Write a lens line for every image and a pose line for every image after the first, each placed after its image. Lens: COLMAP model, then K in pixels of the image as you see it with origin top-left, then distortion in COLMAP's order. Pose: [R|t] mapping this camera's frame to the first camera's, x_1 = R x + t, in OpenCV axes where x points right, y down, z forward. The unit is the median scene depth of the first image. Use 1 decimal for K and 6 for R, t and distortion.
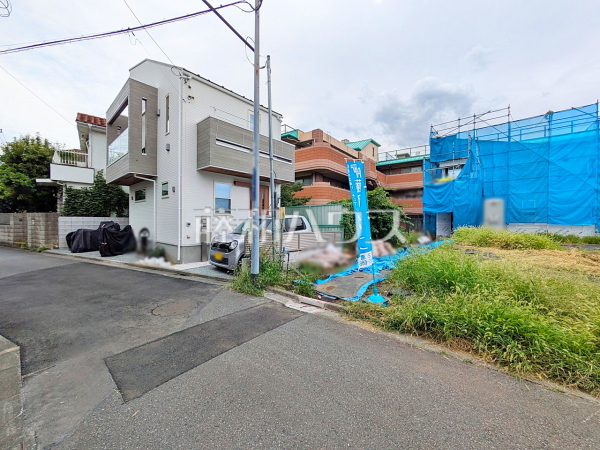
lens RADIAL K [[236.7, 0, 300.3], [0, 236.7, 222.0], [0, 0, 1]] dist [0.004190, -0.000927]
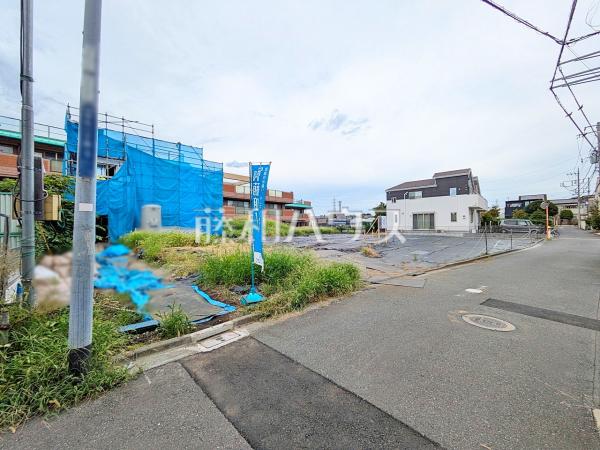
lens RADIAL K [[236.7, 0, 298.4], [0, 236.7, 224.8], [0, 0, 1]] dist [0.004190, -0.000927]
pose [[0.107256, -0.001836, 0.994230, -0.379177], [0.008920, 0.999960, 0.000885, 0.001067], [-0.994191, 0.008774, 0.107268, 0.368583]]
